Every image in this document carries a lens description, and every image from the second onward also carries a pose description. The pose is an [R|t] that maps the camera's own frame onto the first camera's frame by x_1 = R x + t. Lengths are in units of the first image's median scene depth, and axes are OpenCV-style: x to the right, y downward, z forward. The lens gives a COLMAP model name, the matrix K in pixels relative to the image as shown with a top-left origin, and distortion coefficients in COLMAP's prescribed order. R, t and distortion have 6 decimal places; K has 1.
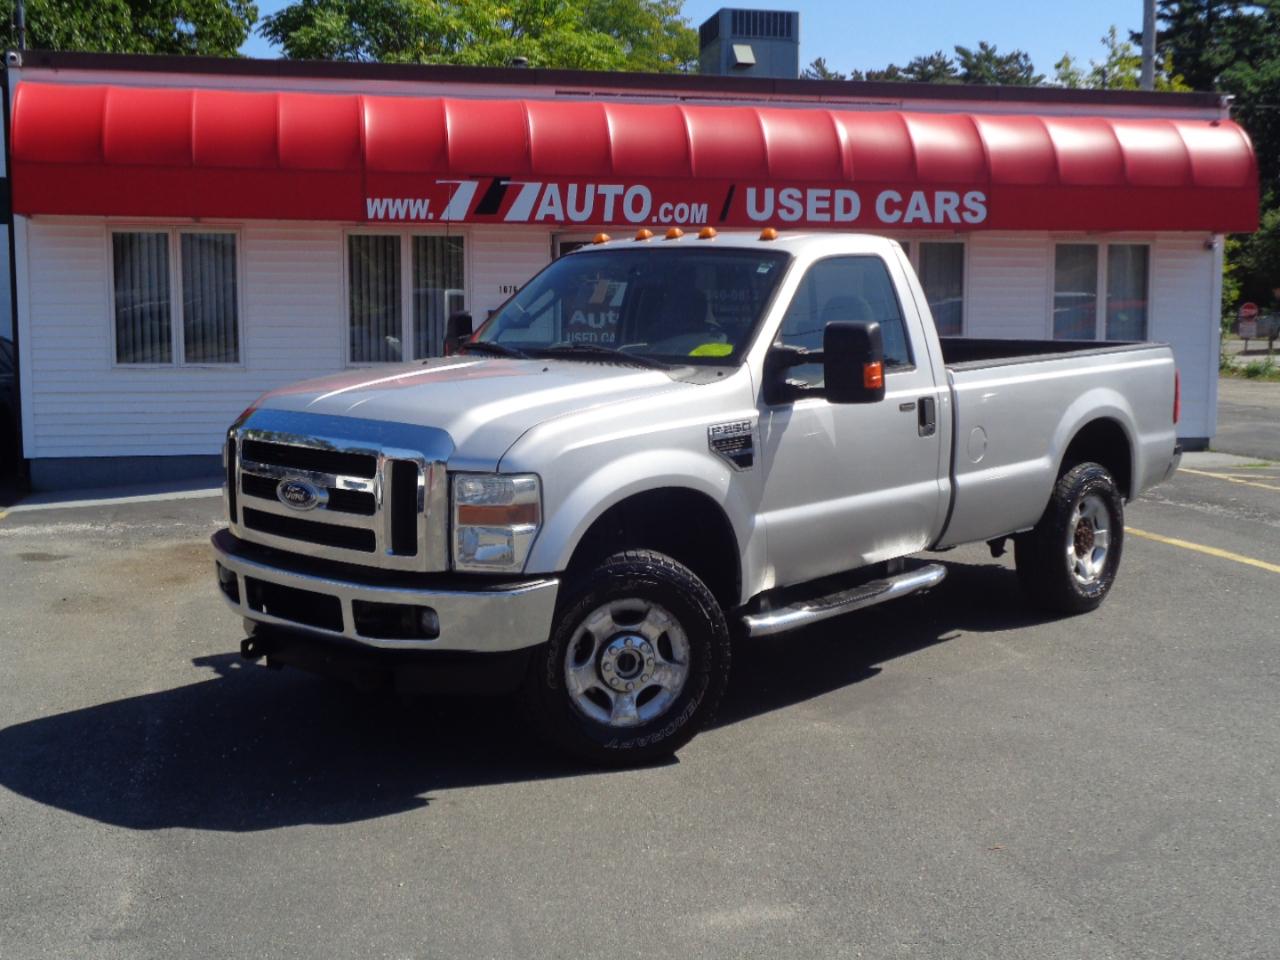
lens RADIAL K [[1722.7, 0, 641.5], [0, 1722.7, 495.1], [0, 0, 1]] dist [-0.171788, -0.076241]
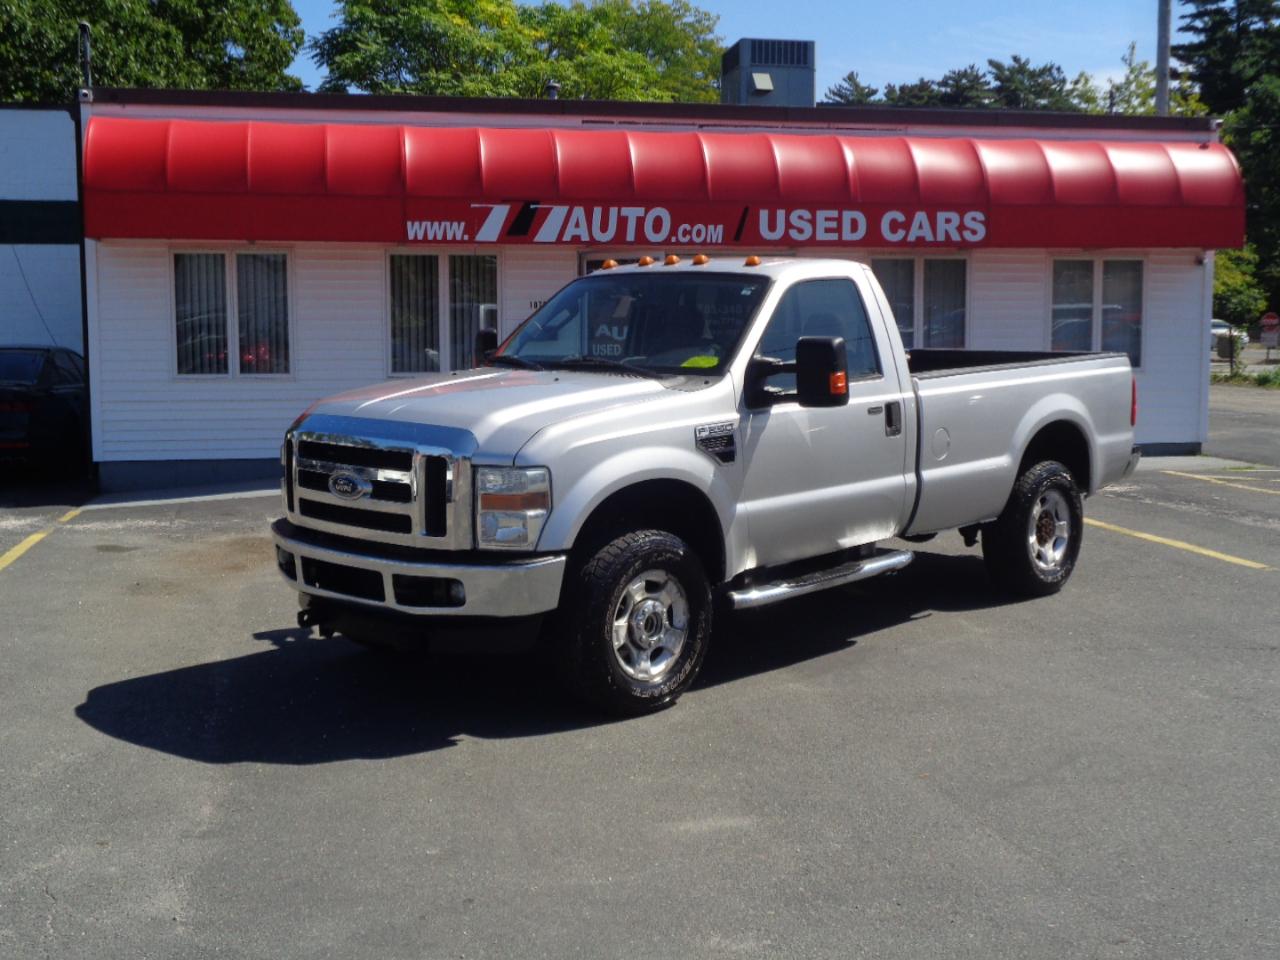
lens RADIAL K [[1866.3, 0, 640.0], [0, 1866.3, 480.0], [0, 0, 1]] dist [-0.299315, 0.119507]
pose [[0.999362, -0.000647, -0.035708, 0.029673], [-0.000028, 0.999822, -0.018887, 0.012693], [0.035713, 0.018876, 0.999184, -0.169745]]
